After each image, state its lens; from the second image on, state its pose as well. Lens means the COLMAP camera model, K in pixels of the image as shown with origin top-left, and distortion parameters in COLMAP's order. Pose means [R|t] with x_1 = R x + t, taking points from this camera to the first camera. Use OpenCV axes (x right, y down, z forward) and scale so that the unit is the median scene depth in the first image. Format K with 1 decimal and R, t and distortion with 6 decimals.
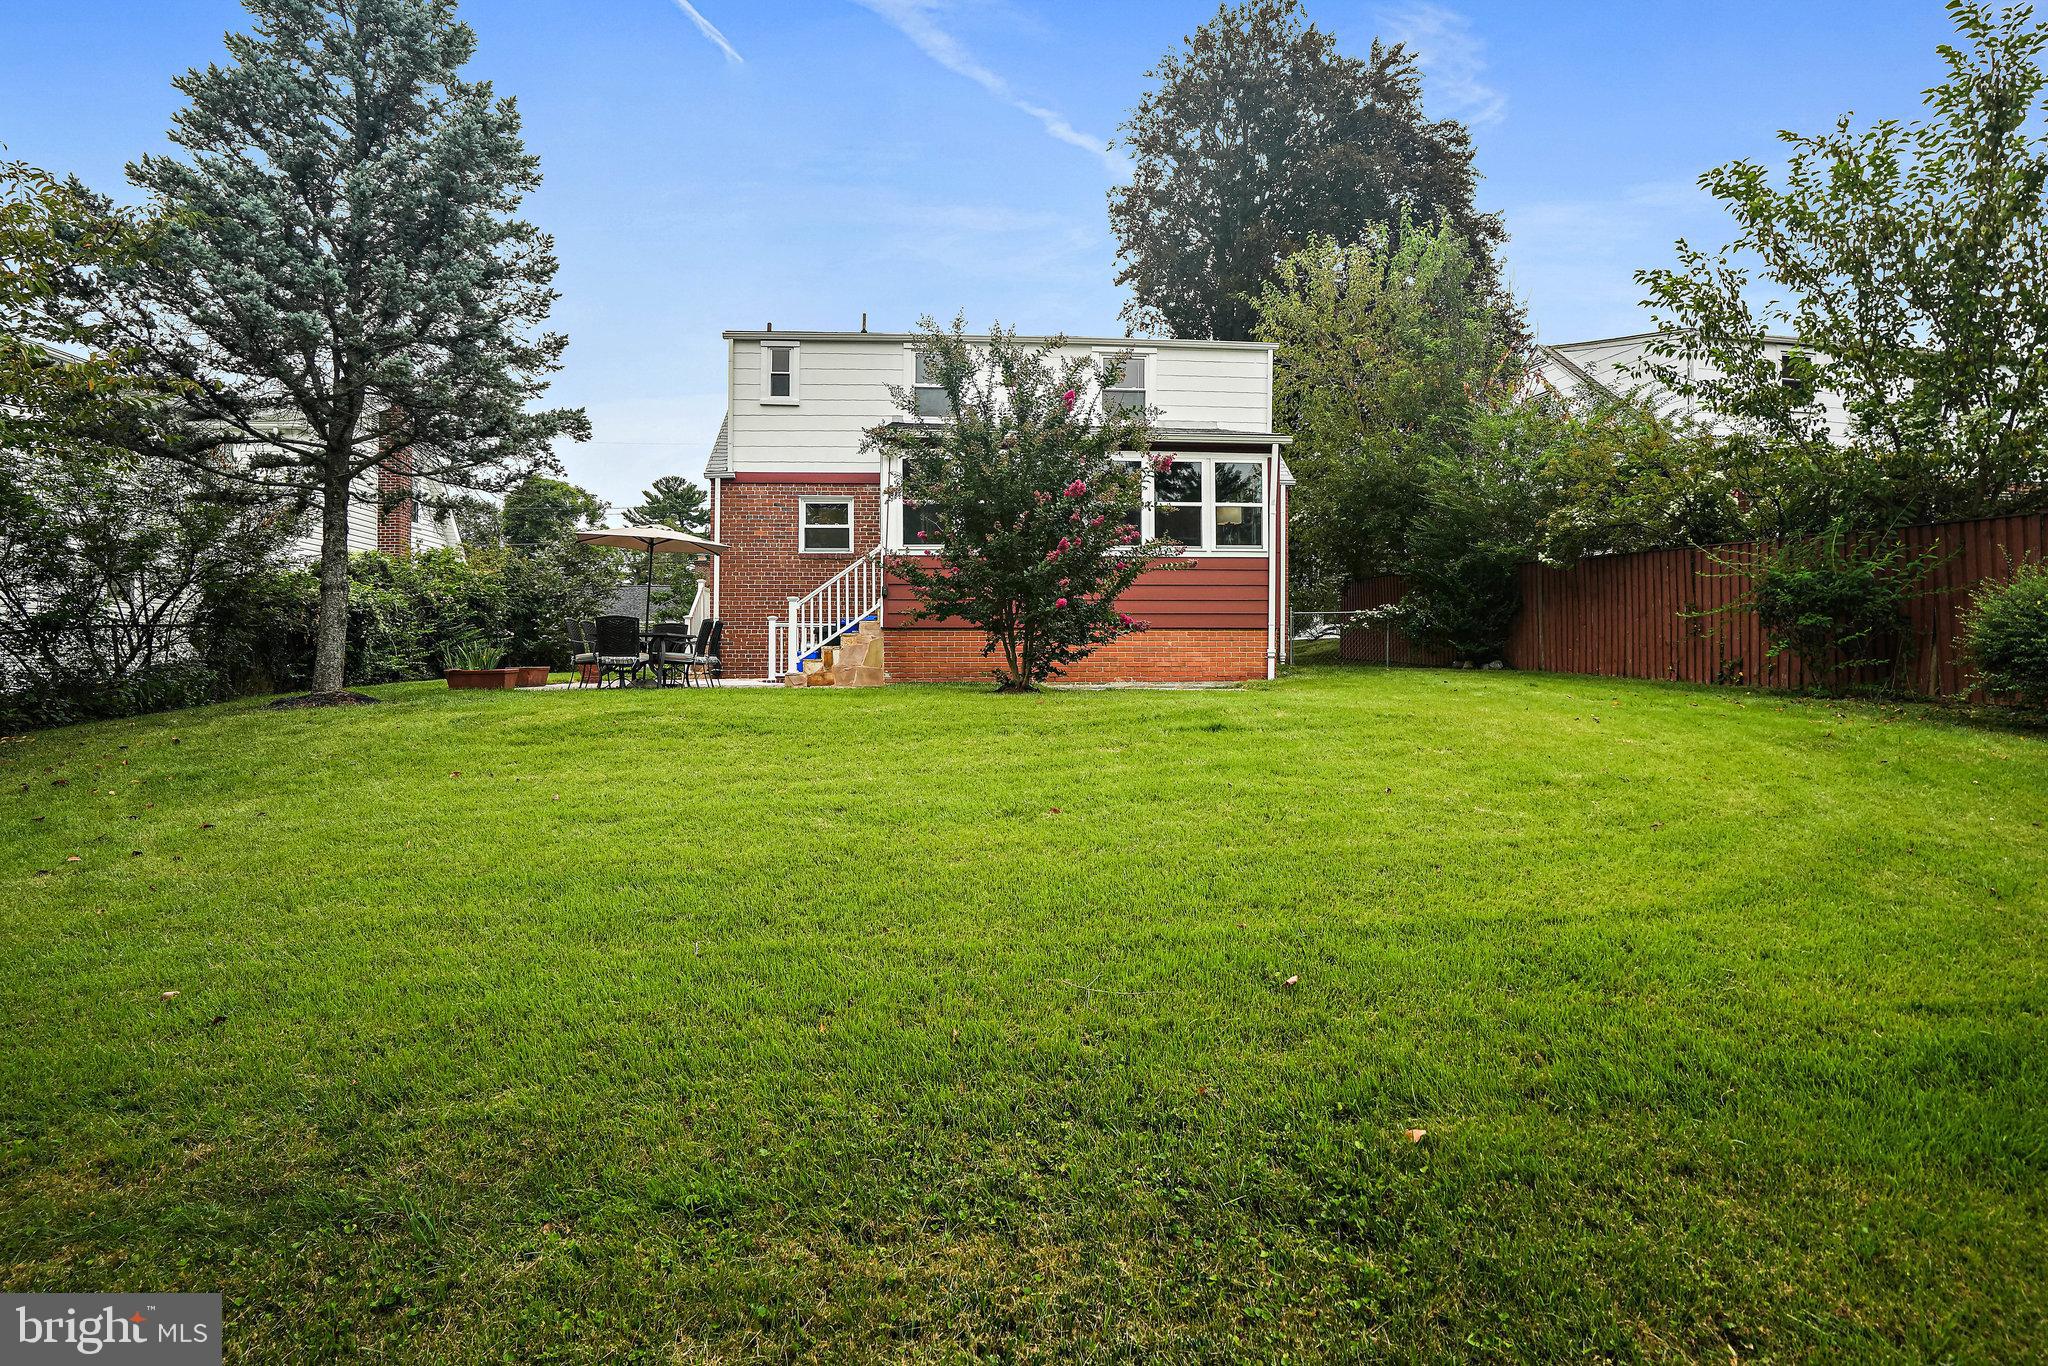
lens RADIAL K [[1020.9, 0, 1024.0], [0, 1020.9, 683.0], [0, 0, 1]] dist [-0.065348, 0.000755]
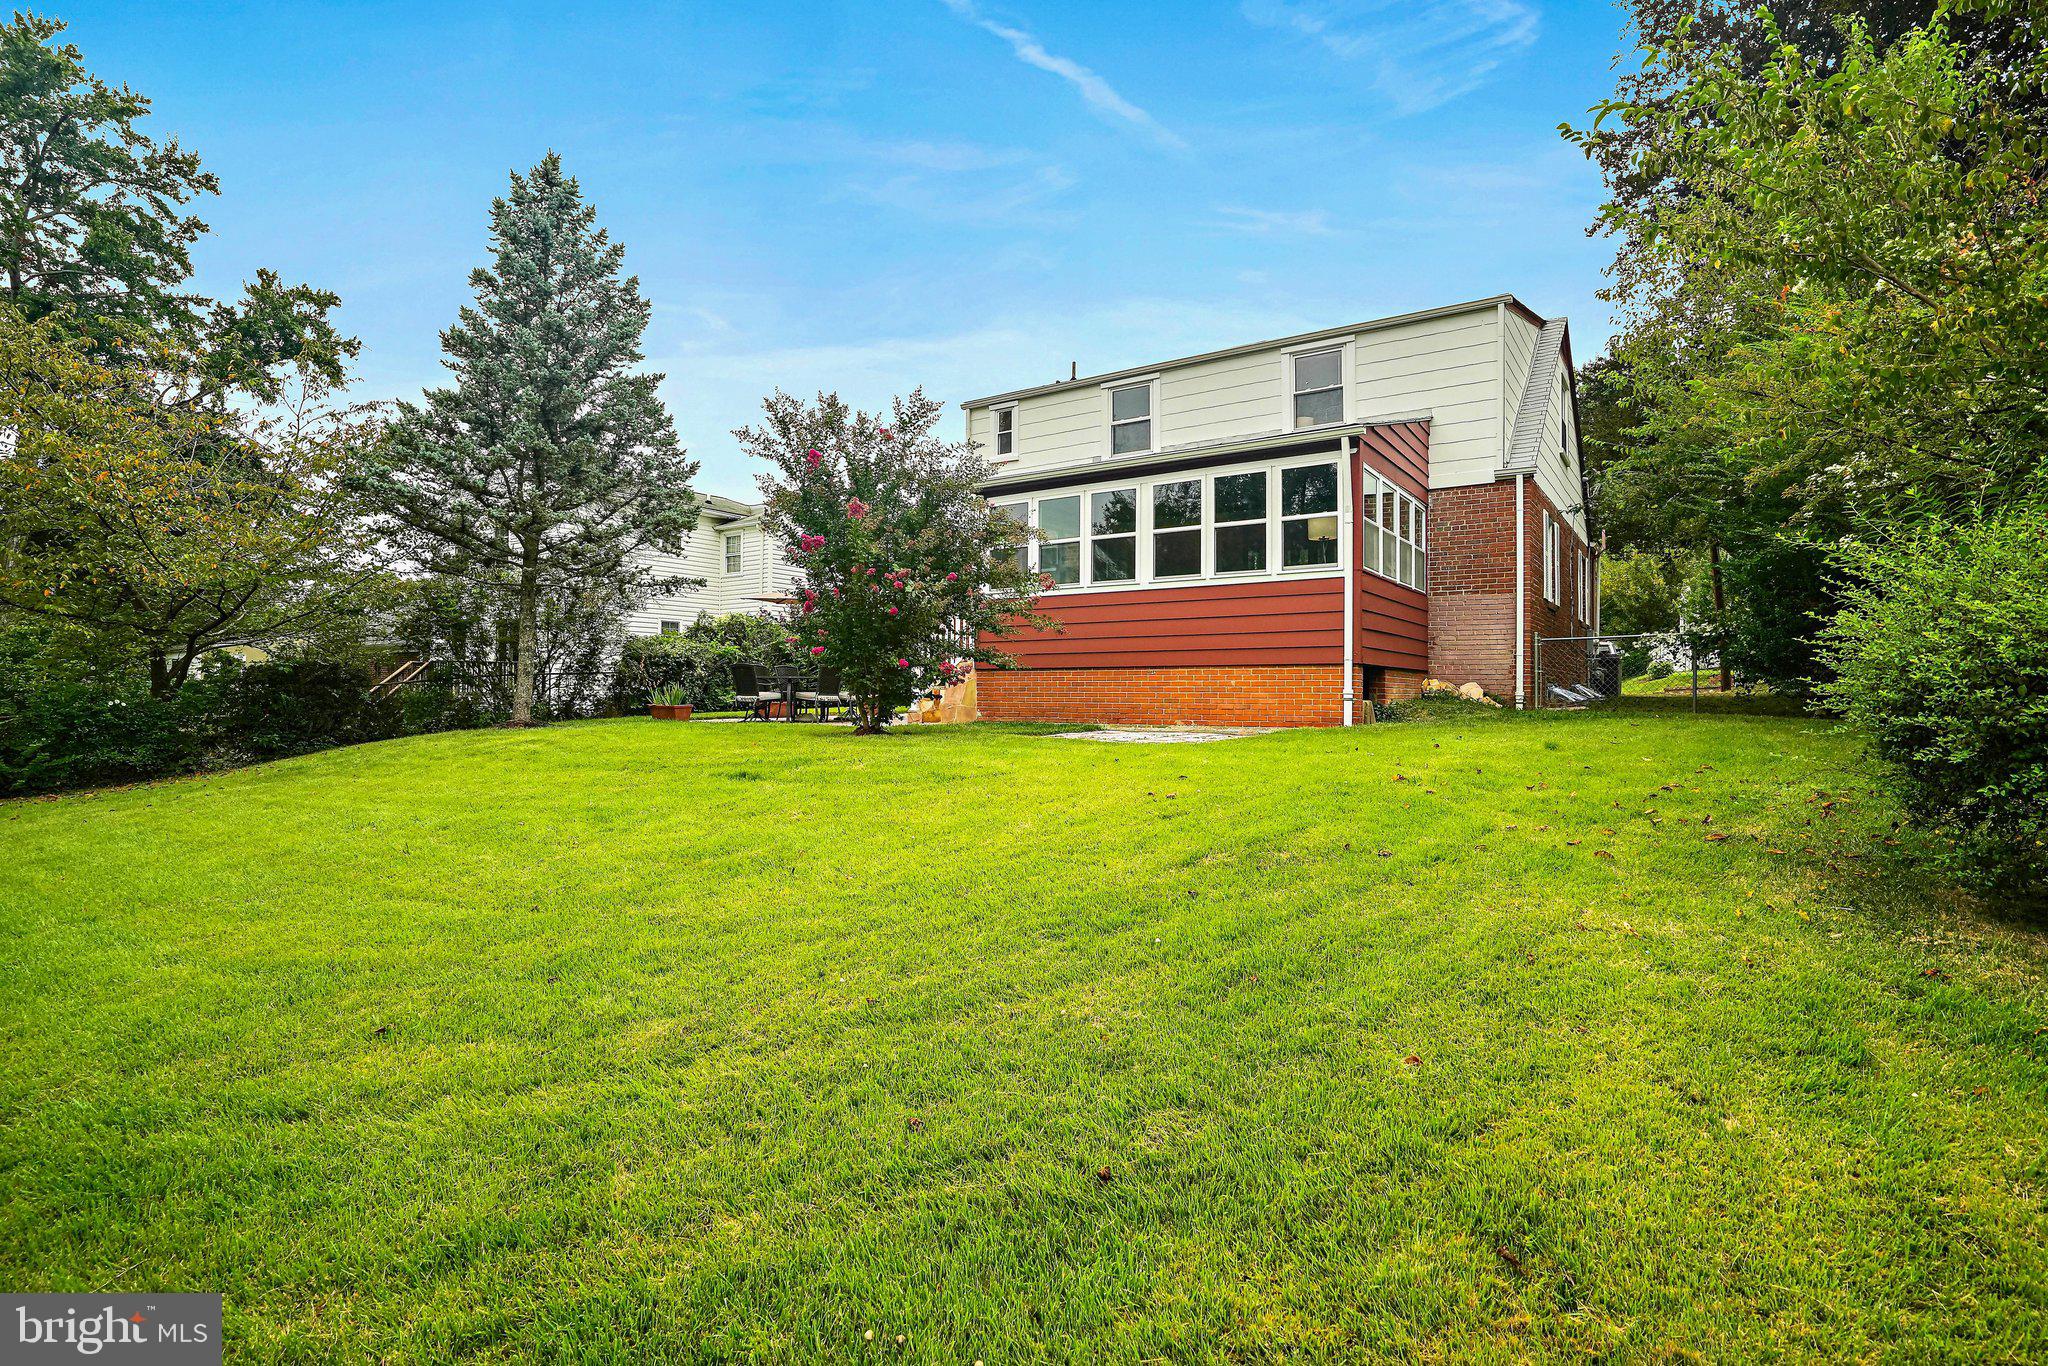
lens RADIAL K [[1020.9, 0, 1024.0], [0, 1020.9, 683.0], [0, 0, 1]] dist [-0.065348, 0.000755]
pose [[0.750747, 0.002393, -0.660585, 0.587200], [-0.014399, 0.999815, -0.012742, -0.024505], [0.660433, 0.019078, 0.750643, 0.223266]]
